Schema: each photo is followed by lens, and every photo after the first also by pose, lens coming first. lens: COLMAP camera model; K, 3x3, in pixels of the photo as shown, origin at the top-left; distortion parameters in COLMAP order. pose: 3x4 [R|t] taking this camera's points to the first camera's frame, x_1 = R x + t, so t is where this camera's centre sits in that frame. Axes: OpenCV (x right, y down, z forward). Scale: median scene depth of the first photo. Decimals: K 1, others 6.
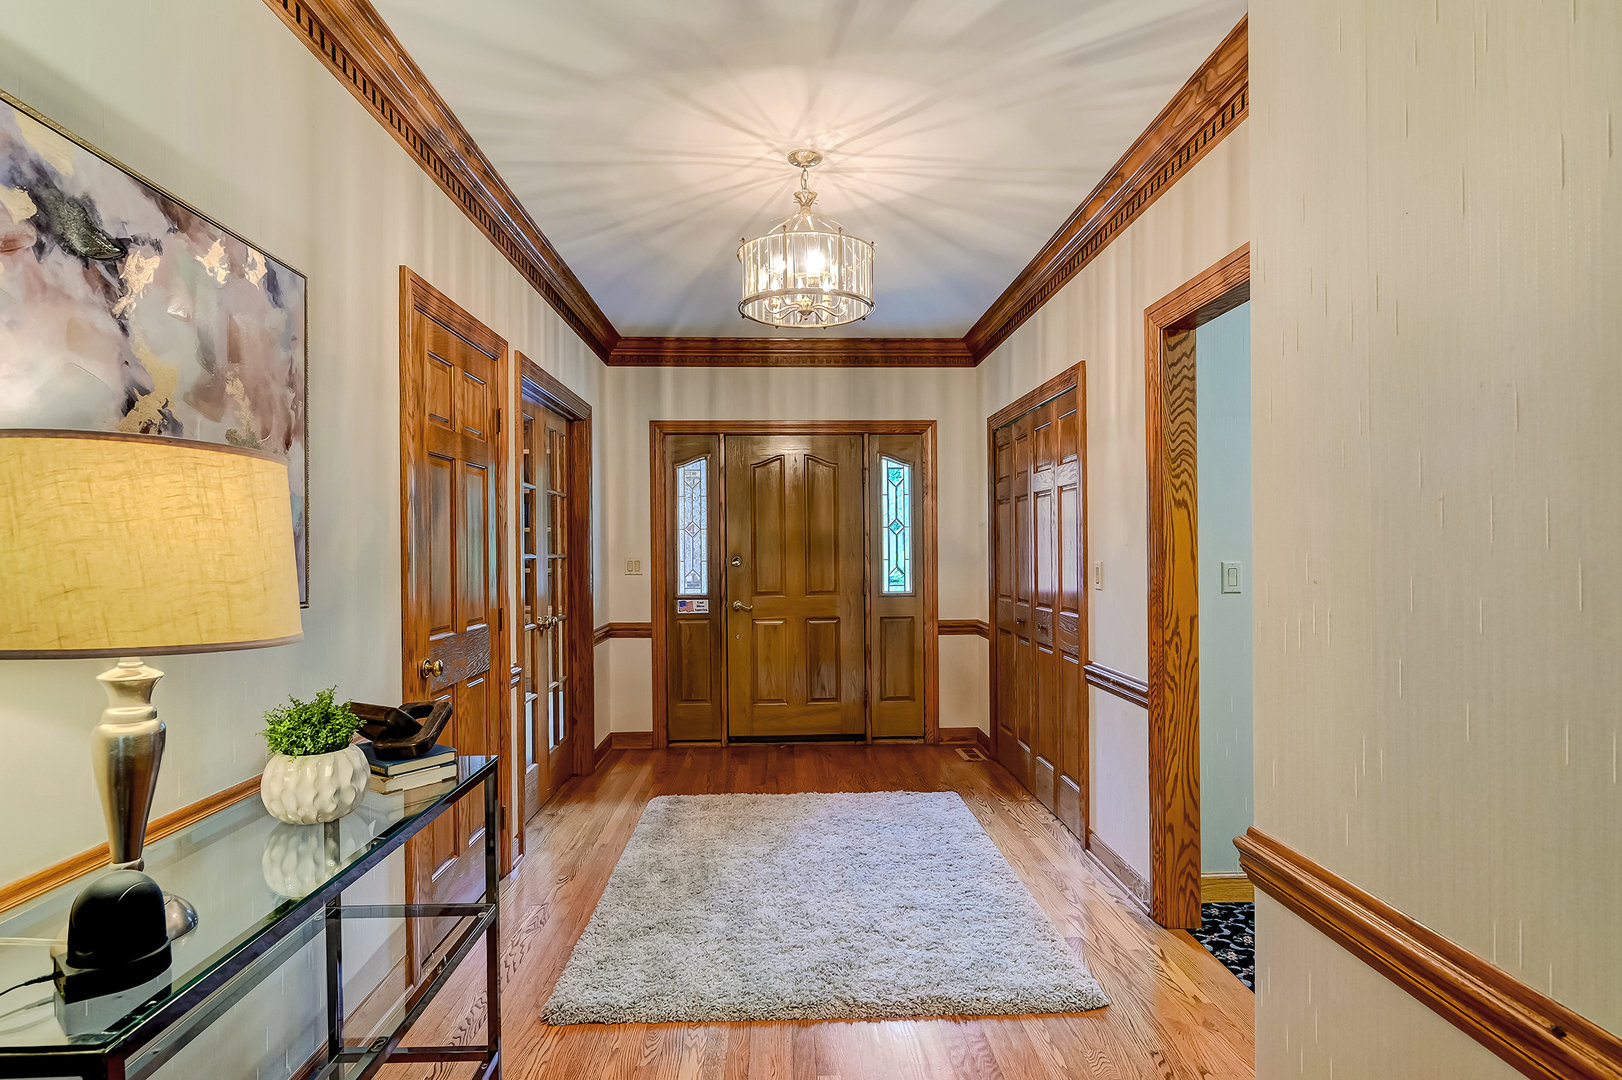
lens RADIAL K [[899.5, 0, 812.0], [0, 899.5, 545.1], [0, 0, 1]] dist [-0.002769, -0.000843]
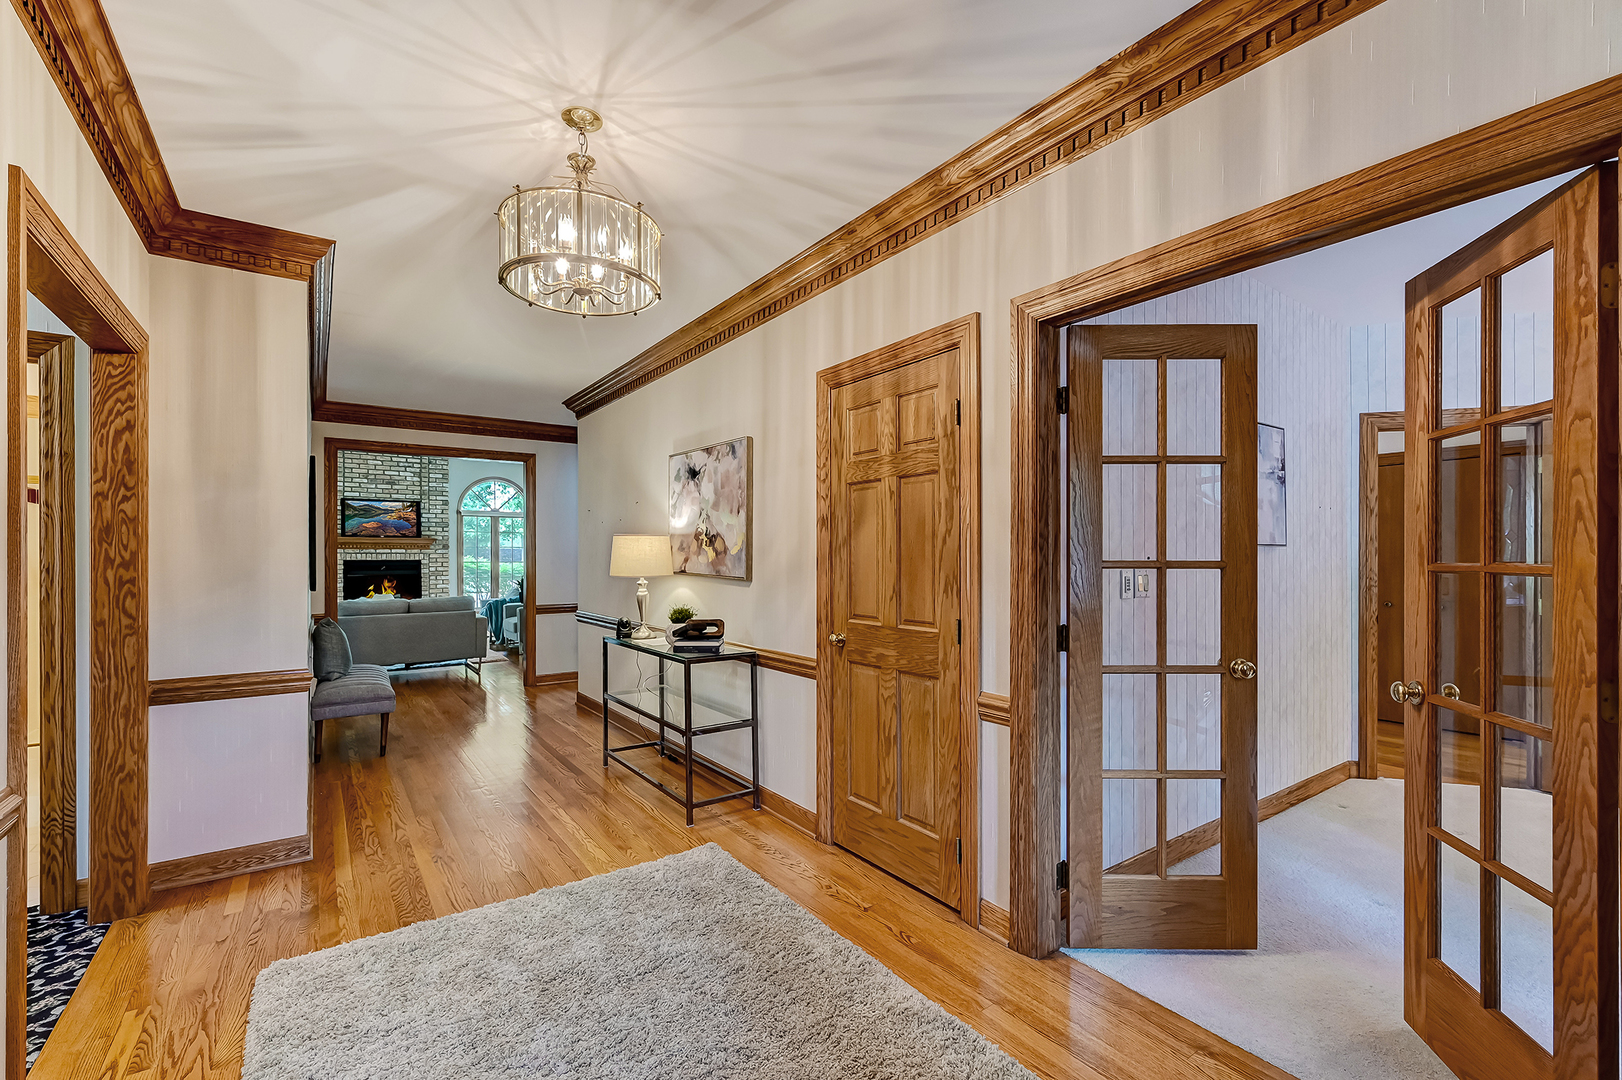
lens RADIAL K [[701.9, 0, 839.0], [0, 701.9, 558.1], [0, 0, 1]] dist [-0.000689, 0.001292]
pose [[-0.821652, 0.002886, -0.569982, 0.183966], [0.009908, 0.999908, -0.009220, 0.022732], [0.569903, -0.013224, -0.821606, 1.724818]]
